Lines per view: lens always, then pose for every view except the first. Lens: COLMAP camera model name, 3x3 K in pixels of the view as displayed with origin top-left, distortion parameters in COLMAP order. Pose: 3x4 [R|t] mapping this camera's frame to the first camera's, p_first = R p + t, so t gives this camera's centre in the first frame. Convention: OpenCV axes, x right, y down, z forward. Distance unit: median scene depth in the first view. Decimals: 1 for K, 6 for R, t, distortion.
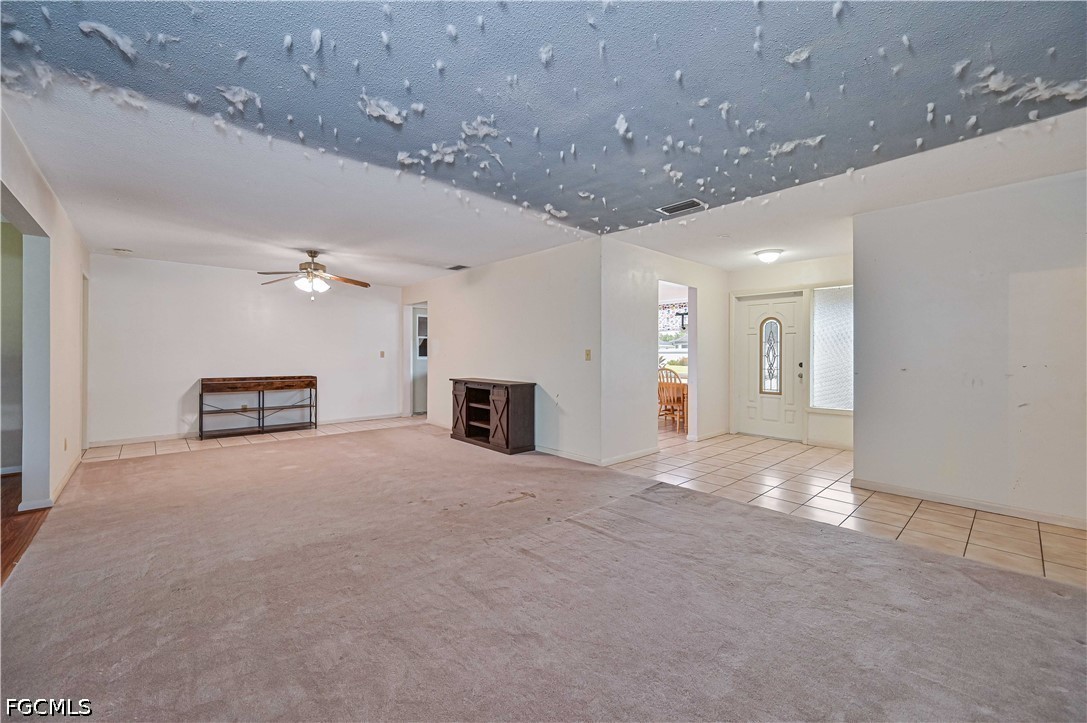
lens RADIAL K [[433.0, 0, 545.0], [0, 433.0, 350.5], [0, 0, 1]] dist [-0.000467, -0.000064]
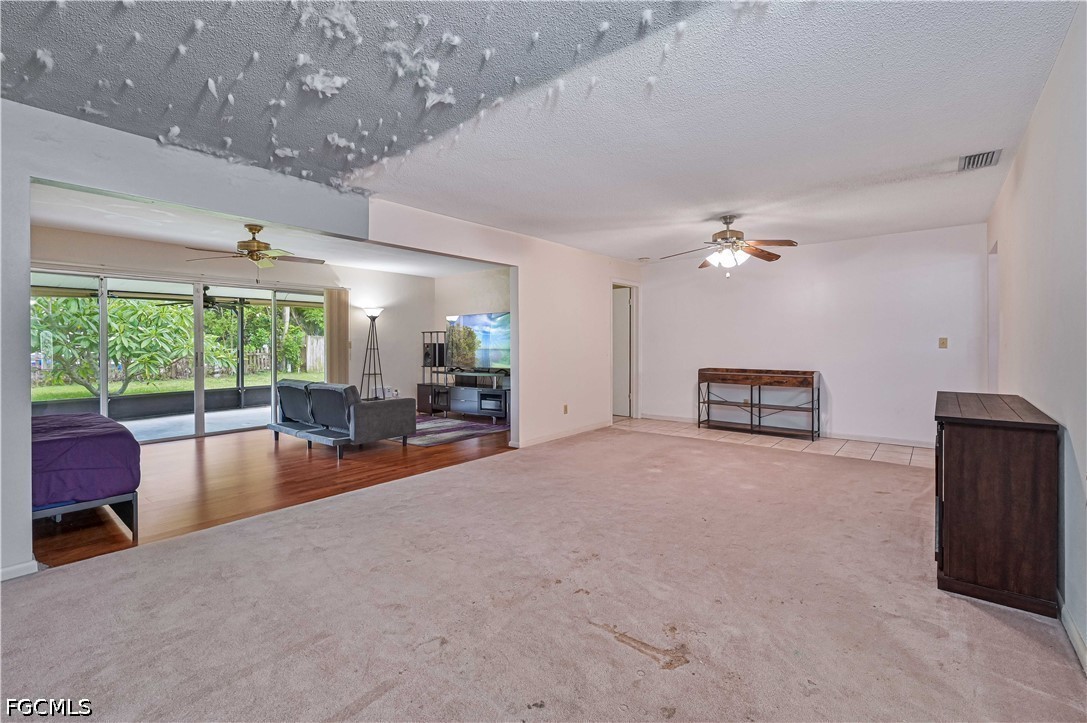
lens RADIAL K [[483.9, 0, 557.1], [0, 483.9, 351.1], [0, 0, 1]] dist [-0.003284, -0.000285]
pose [[0.154247, 0.005452, -0.988017, 0.259560], [0.015489, 0.999849, 0.007935, 0.009366], [0.987911, -0.016527, 0.154139, 0.451212]]
